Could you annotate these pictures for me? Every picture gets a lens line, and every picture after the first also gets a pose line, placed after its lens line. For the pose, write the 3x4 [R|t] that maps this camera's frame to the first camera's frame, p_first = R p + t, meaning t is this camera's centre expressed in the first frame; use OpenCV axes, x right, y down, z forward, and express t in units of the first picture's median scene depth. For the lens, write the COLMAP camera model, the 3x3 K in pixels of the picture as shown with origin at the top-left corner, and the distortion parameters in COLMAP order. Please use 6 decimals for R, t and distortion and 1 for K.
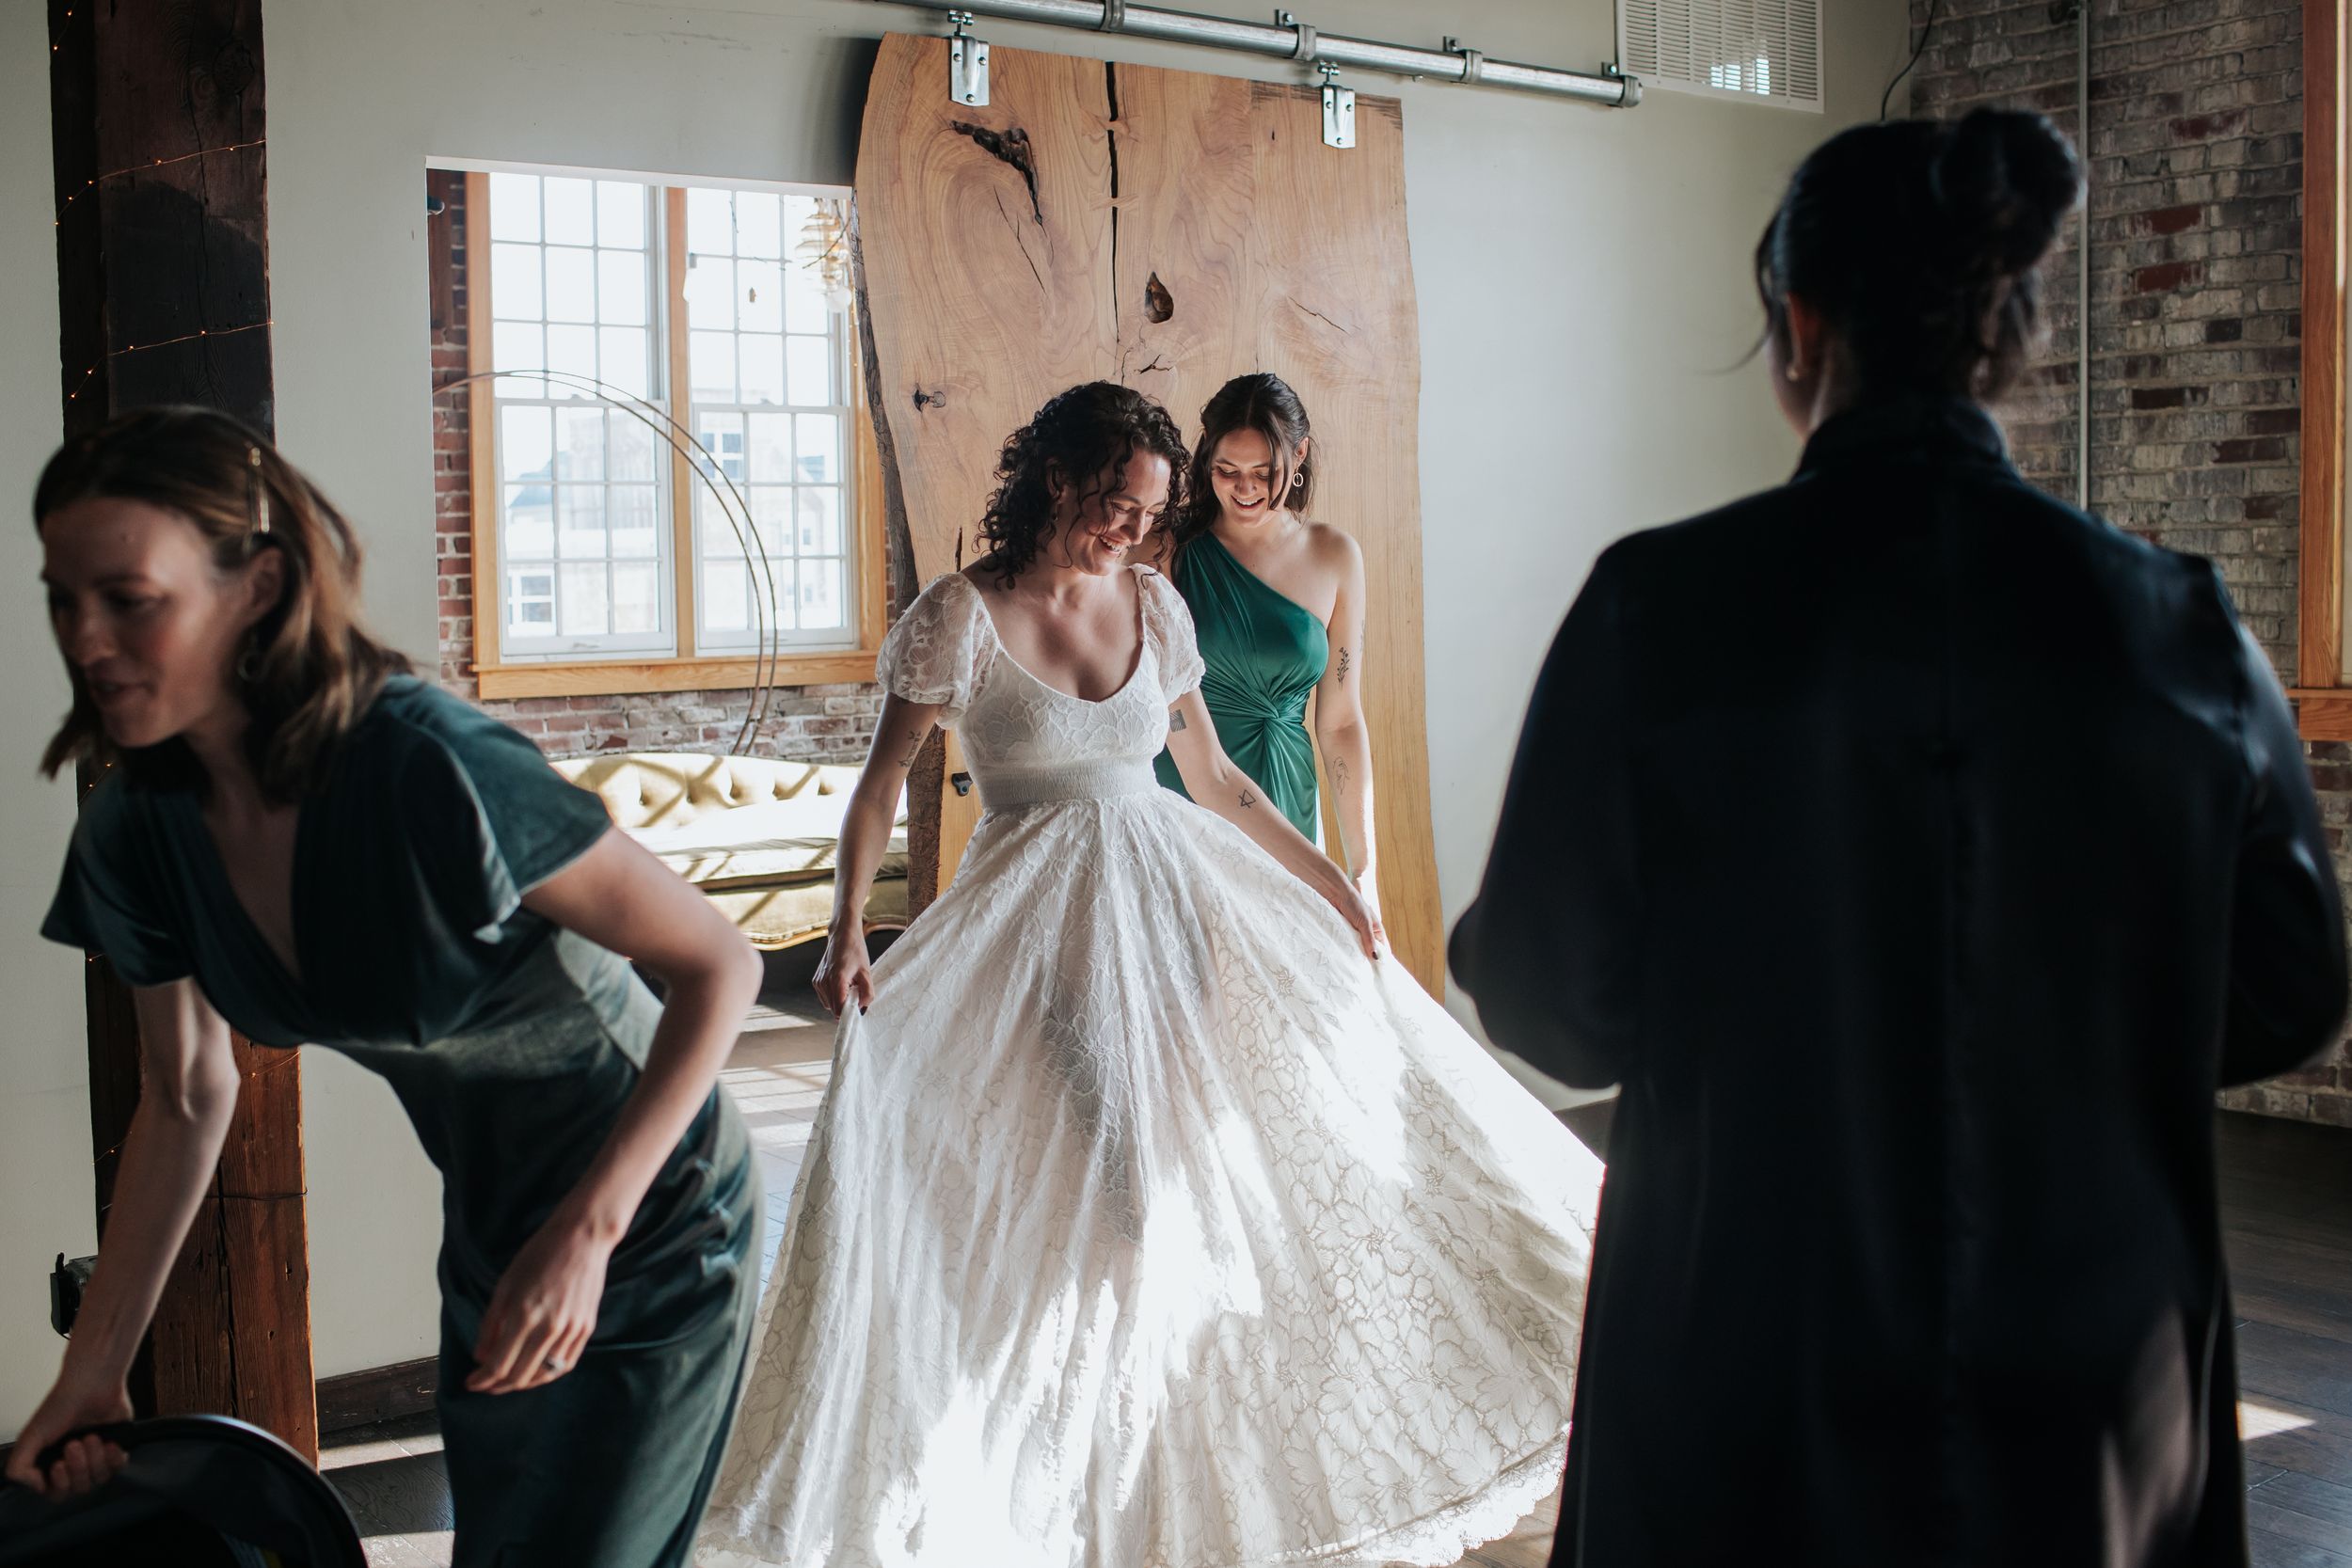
lens RADIAL K [[2401.7, 0, 1176.0], [0, 2401.7, 784.0], [0, 0, 1]] dist [-0.008089, 0.006873]
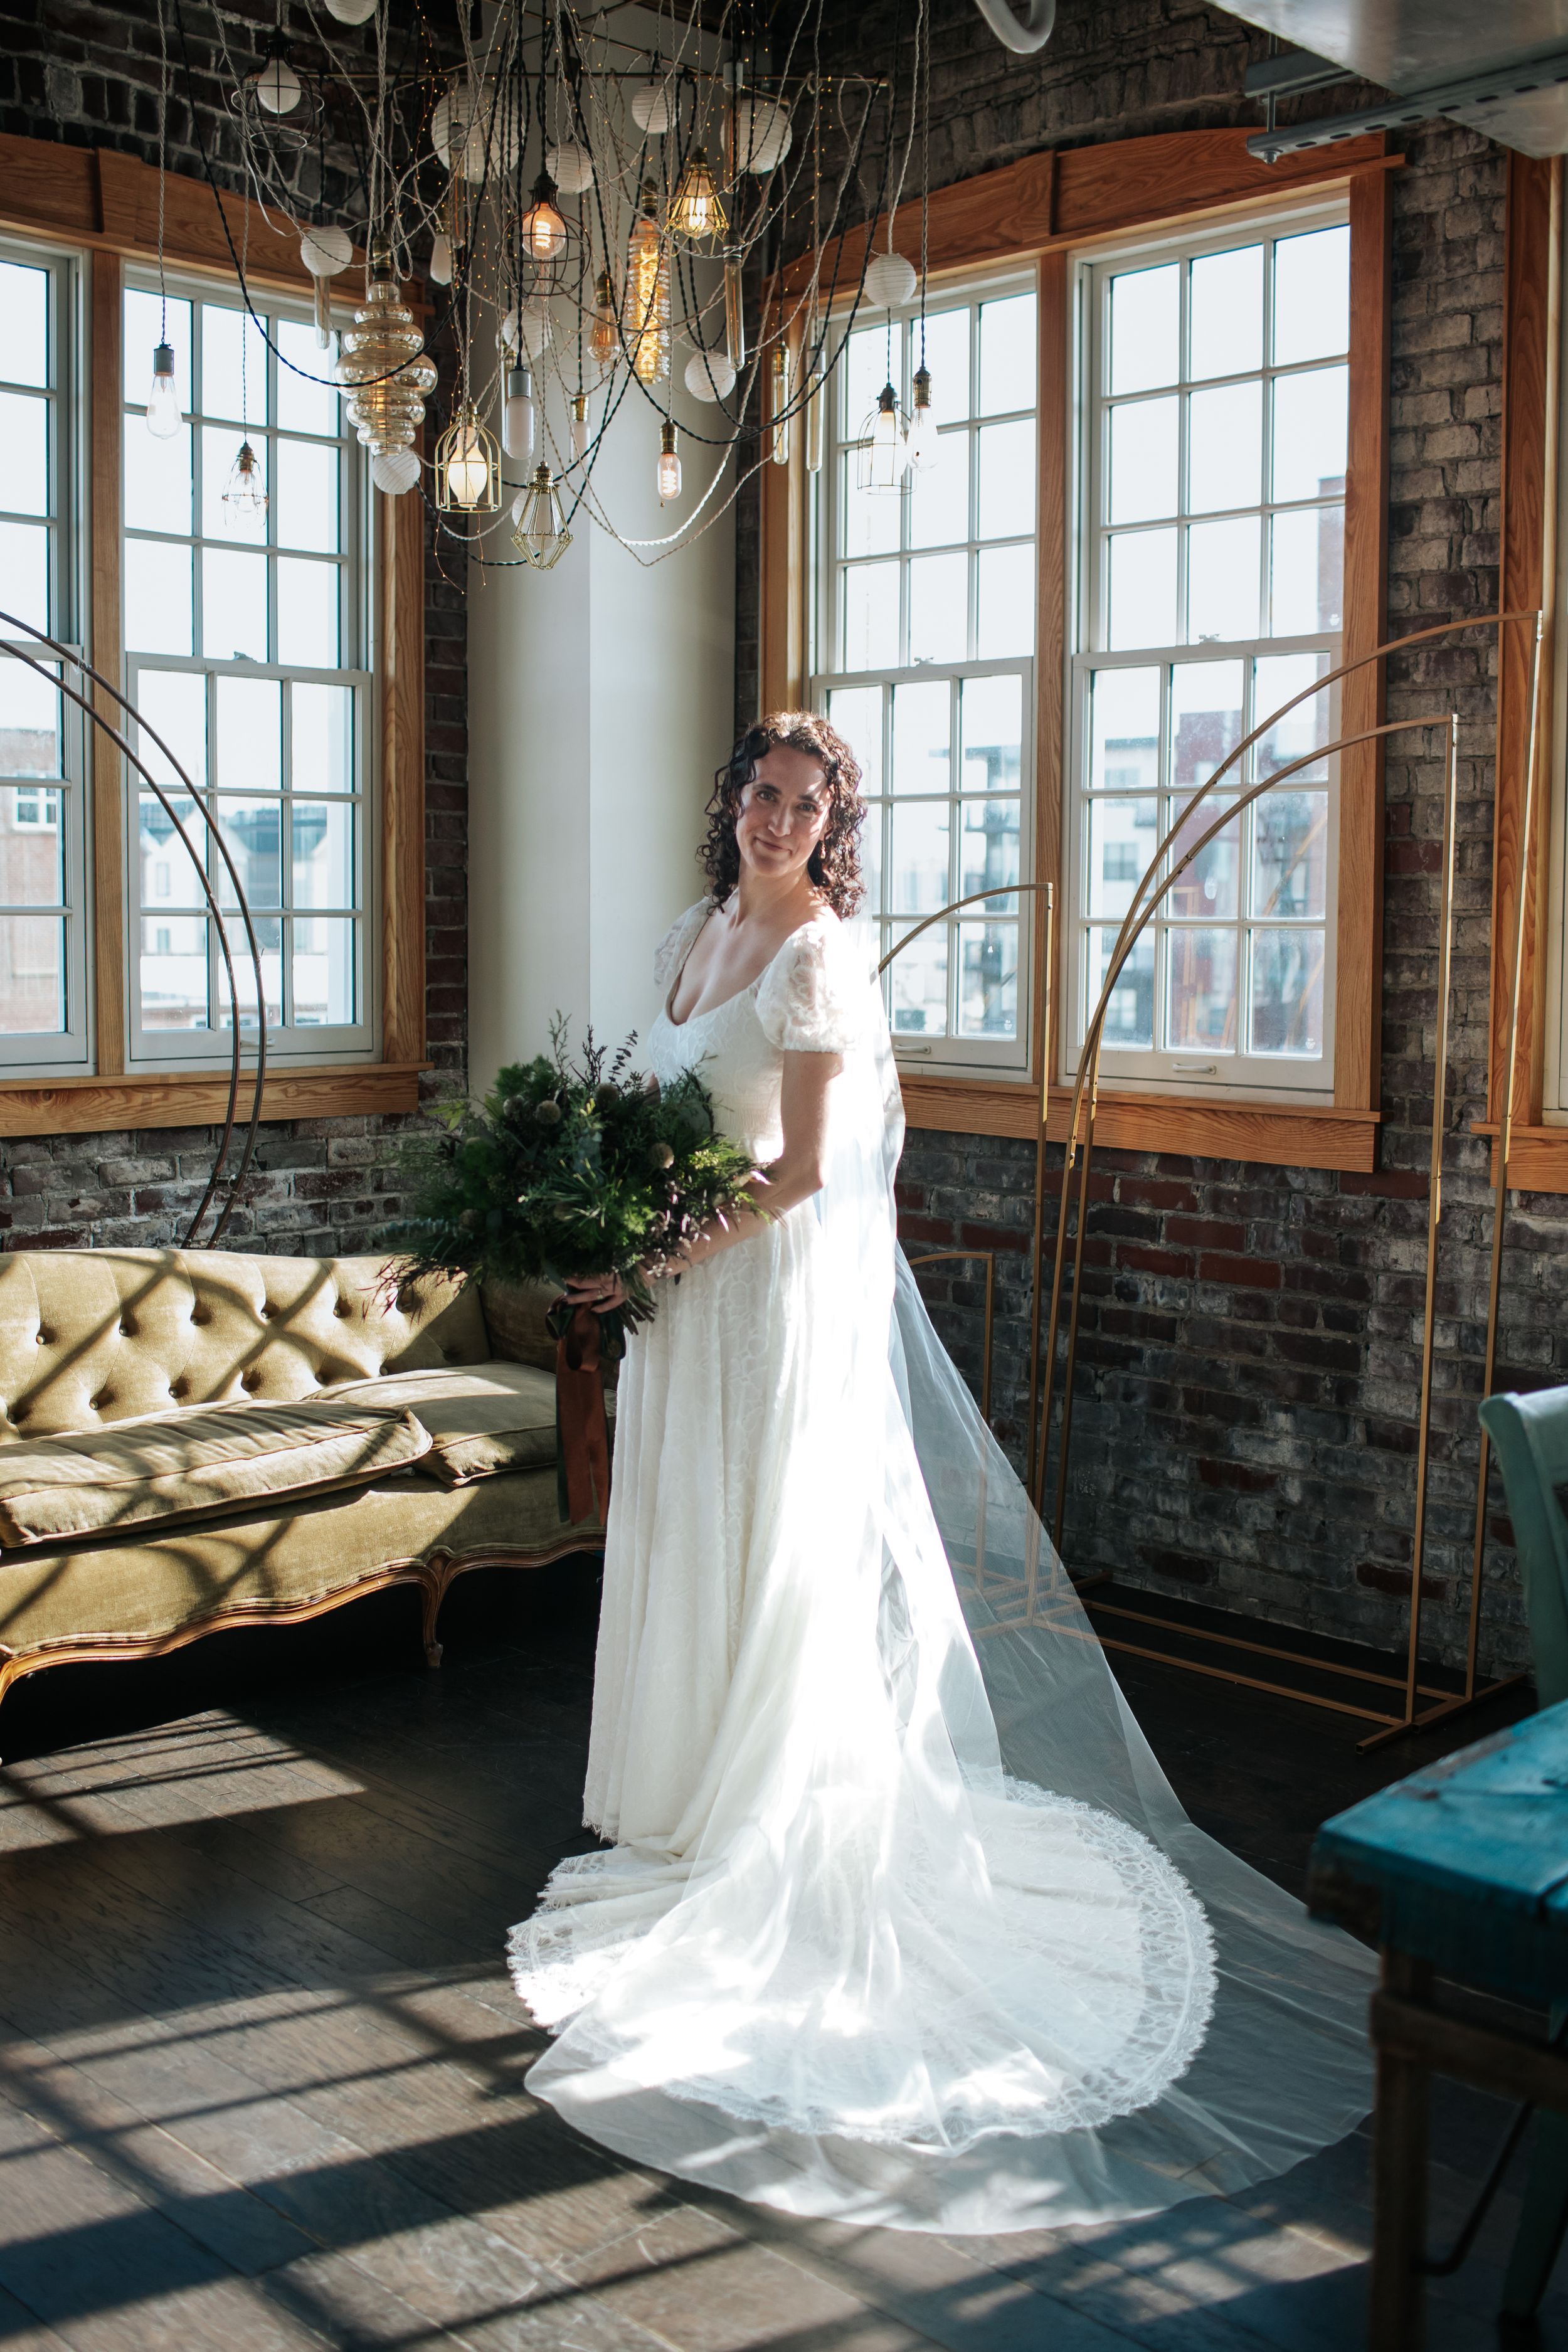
lens RADIAL K [[2402.0, 0, 784.0], [0, 2402.0, 1176.0], [0, 0, 1]] dist [-0.008089, 0.006873]
pose [[0.993378, 0.011769, 0.114290, -0.104348], [-0.013314, 0.999830, 0.012765, -0.037475], [-0.114121, -0.014202, 0.993365, 0.381763]]
